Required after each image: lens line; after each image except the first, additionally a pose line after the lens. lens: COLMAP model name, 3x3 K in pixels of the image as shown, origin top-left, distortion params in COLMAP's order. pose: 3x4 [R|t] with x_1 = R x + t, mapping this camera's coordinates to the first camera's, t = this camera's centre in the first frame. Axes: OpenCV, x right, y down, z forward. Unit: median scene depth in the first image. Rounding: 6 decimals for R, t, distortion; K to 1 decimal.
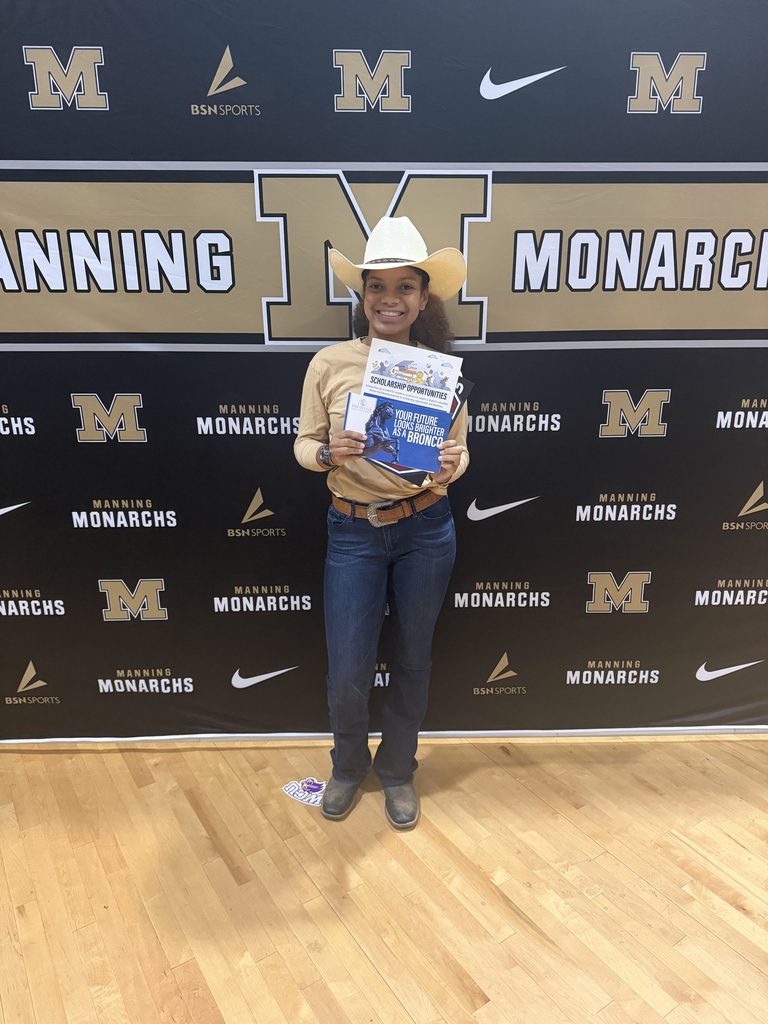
lens RADIAL K [[717.2, 0, 389.6], [0, 717.2, 523.0], [0, 0, 1]] dist [0.008770, -0.009602]
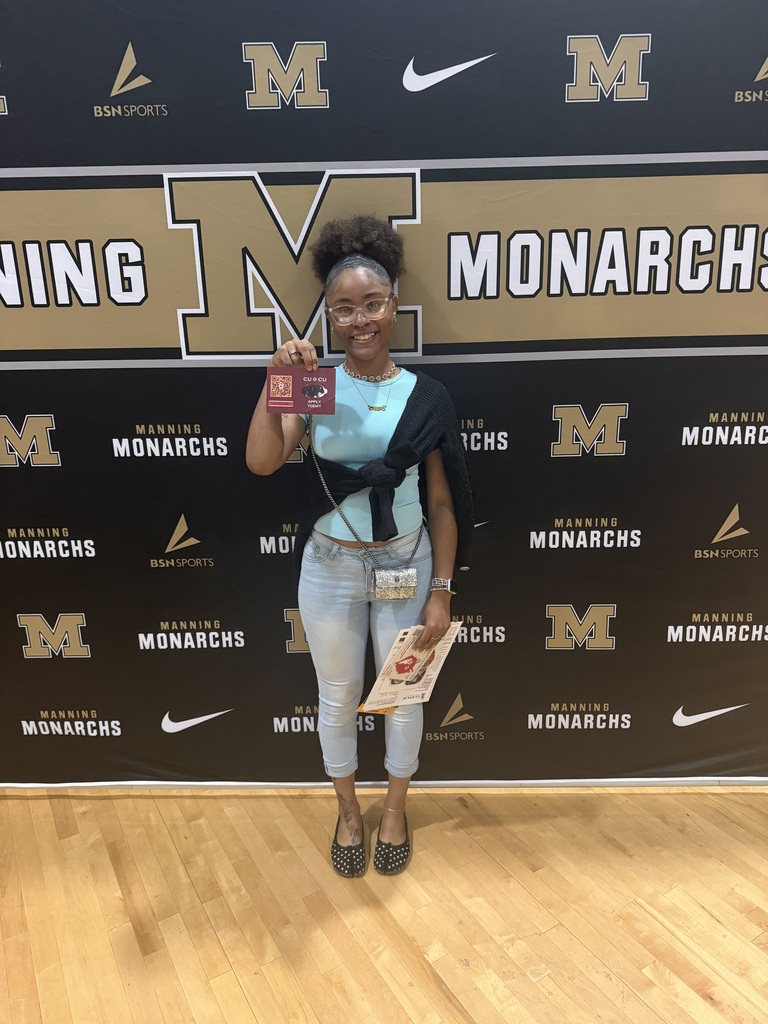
lens RADIAL K [[717.2, 0, 401.5], [0, 717.2, 522.4], [0, 0, 1]] dist [0.008770, -0.009602]
pose [[0.999108, -0.005068, -0.041920, 0.148576], [0.003588, 0.999370, -0.035295, -0.005252], [0.042072, 0.035113, 0.998497, 0.093284]]
